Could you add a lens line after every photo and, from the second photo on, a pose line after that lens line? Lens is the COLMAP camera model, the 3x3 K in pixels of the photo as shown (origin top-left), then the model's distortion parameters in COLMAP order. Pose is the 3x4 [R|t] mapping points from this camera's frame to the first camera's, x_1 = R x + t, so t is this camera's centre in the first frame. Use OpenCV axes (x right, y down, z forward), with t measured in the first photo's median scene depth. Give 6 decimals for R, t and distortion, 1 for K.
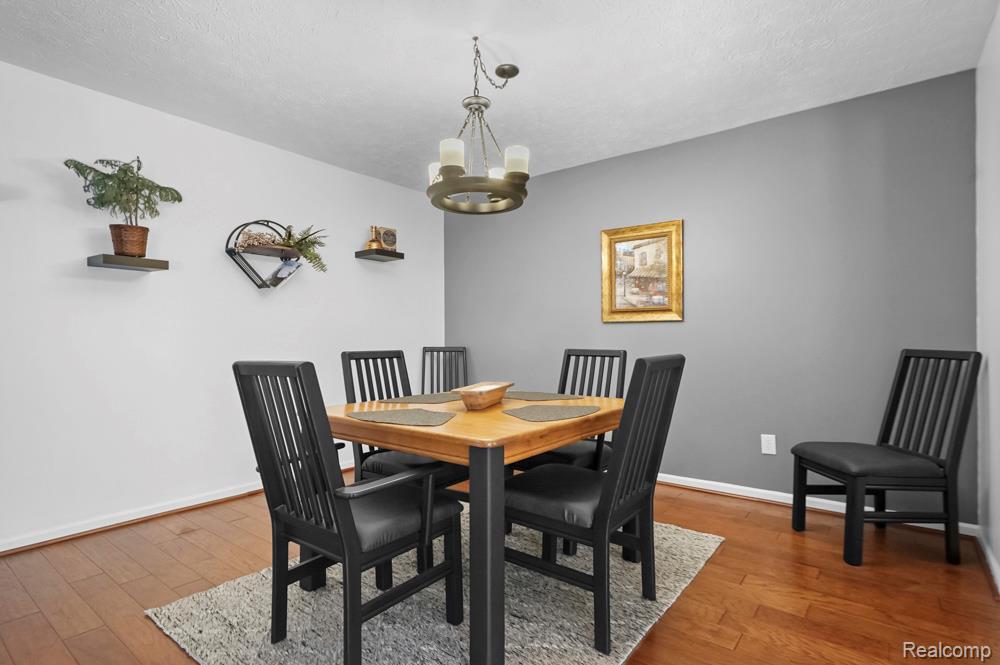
lens RADIAL K [[506.3, 0, 500.0], [0, 506.3, 332.5], [0, 0, 1]] dist [-0.000889, 0.000178]
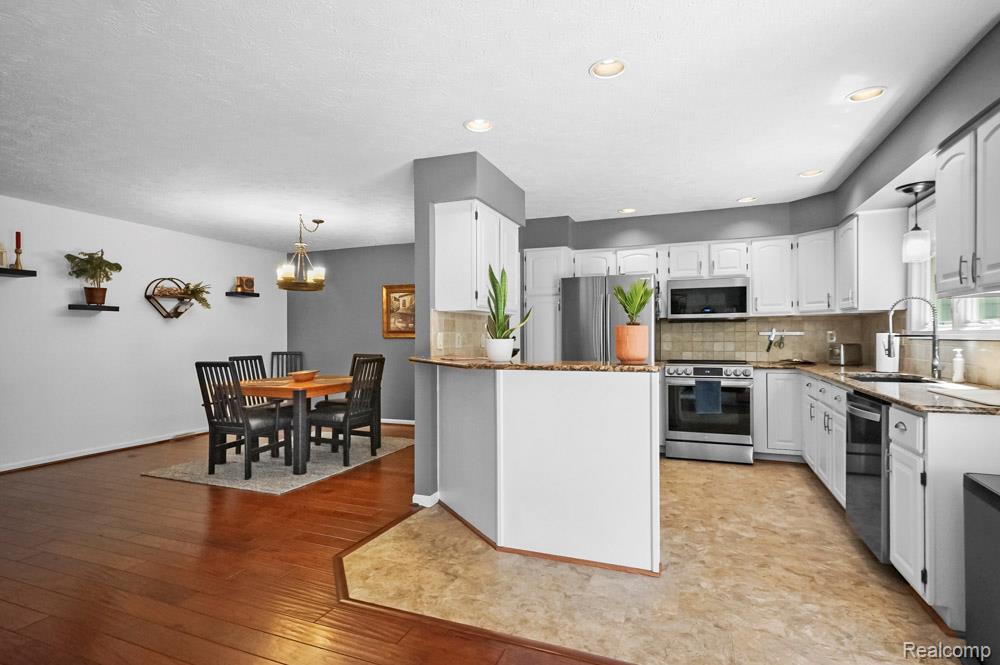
lens RADIAL K [[506.3, 0, 500.0], [0, 506.3, 332.5], [0, 0, 1]] dist [-0.000889, 0.000178]
pose [[0.960464, 0.003250, 0.278384, 0.113509], [-0.004025, 0.999989, 0.002211, -0.048353], [-0.278374, -0.003244, 0.960467, -0.886564]]
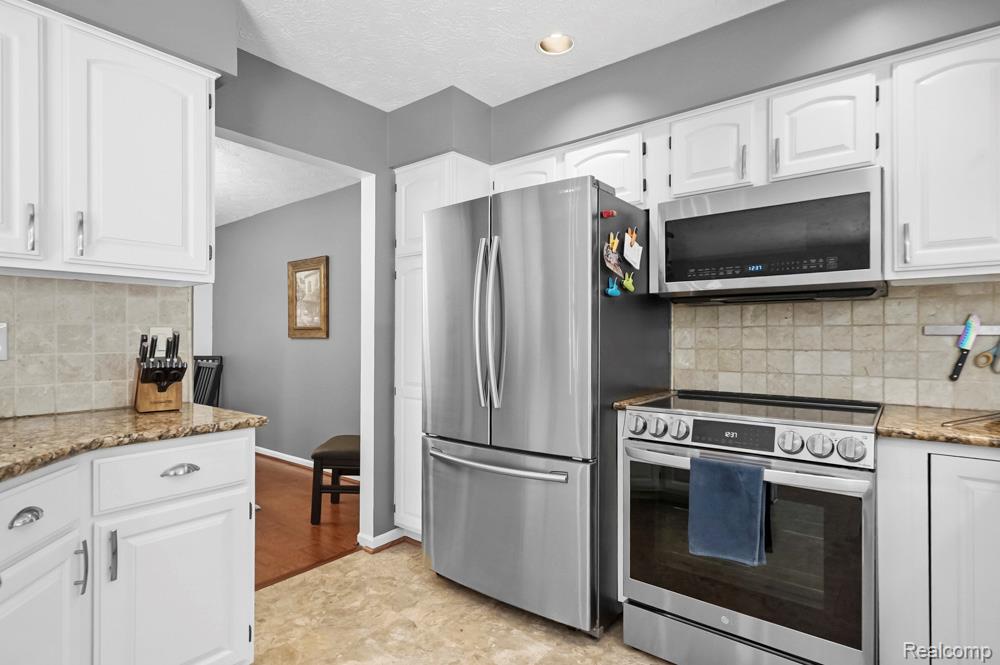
lens RADIAL K [[517.1, 0, 500.0], [0, 517.1, 332.5], [0, 0, 1]] dist [0.002406, 0.000273]
pose [[0.999728, 0.008509, -0.021708, 0.808134], [-0.008585, 0.999957, -0.003396, -0.036387], [0.021679, 0.003582, 0.999759, -0.242403]]
